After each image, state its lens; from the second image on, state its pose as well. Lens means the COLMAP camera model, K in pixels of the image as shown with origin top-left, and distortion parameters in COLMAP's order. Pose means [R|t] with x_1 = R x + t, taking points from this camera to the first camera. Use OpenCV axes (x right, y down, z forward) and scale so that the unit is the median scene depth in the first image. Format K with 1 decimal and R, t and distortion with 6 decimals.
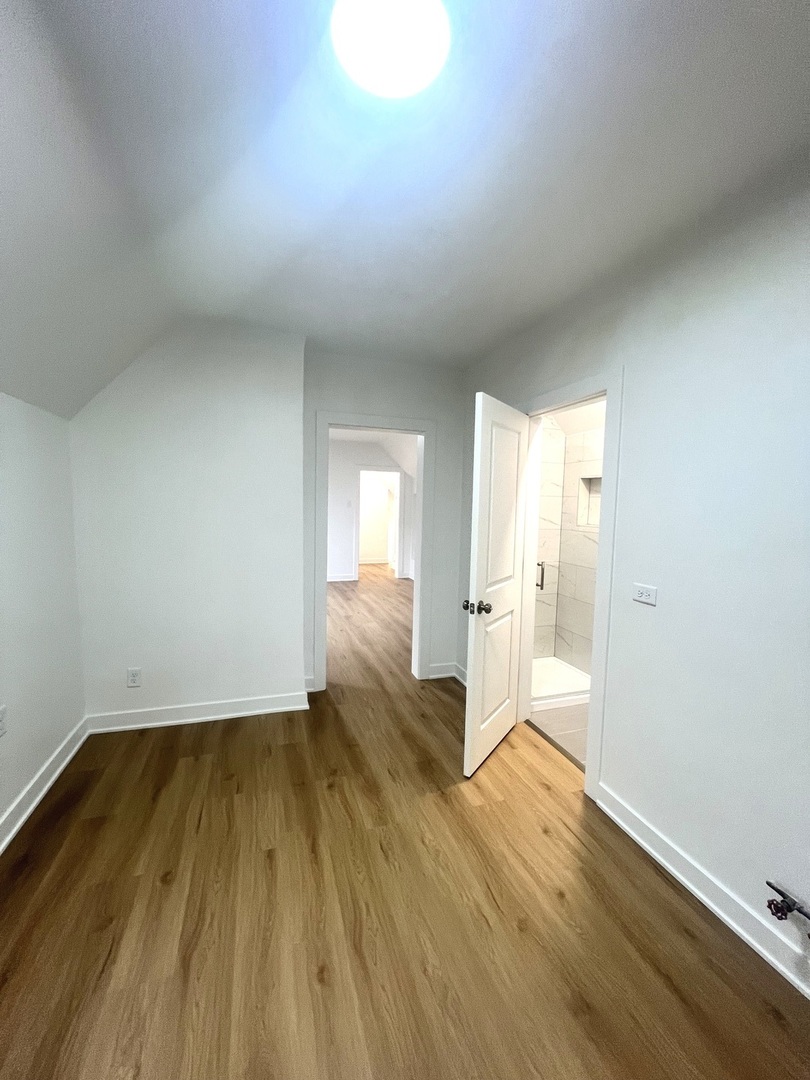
lens RADIAL K [[436.6, 0, 406.0], [0, 436.6, 538.7], [0, 0, 1]] dist [-0.001049, 0.000260]
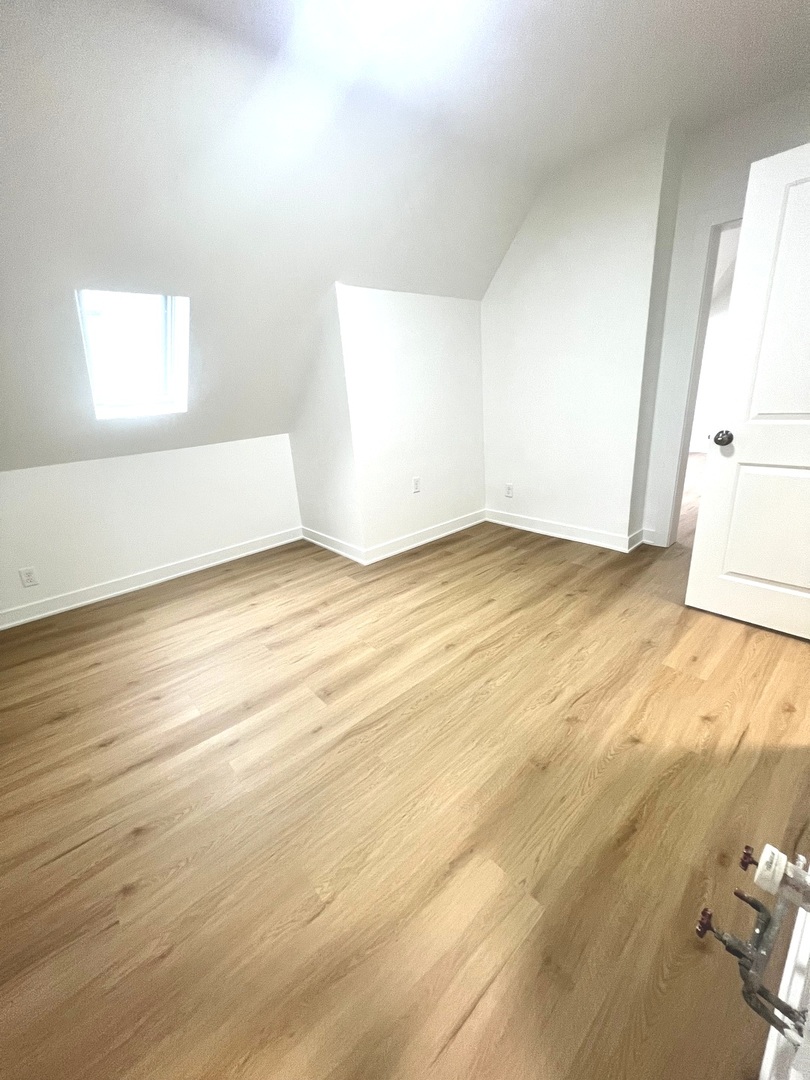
lens RADIAL K [[436.2, 0, 407.5], [0, 436.2, 537.7], [0, 0, 1]] dist [-0.000948, -0.000024]
pose [[0.391413, 0.250724, -0.885400, 0.728247], [0.002791, 0.961839, 0.273604, 0.099878], [0.920211, -0.109563, 0.375777, 0.183597]]
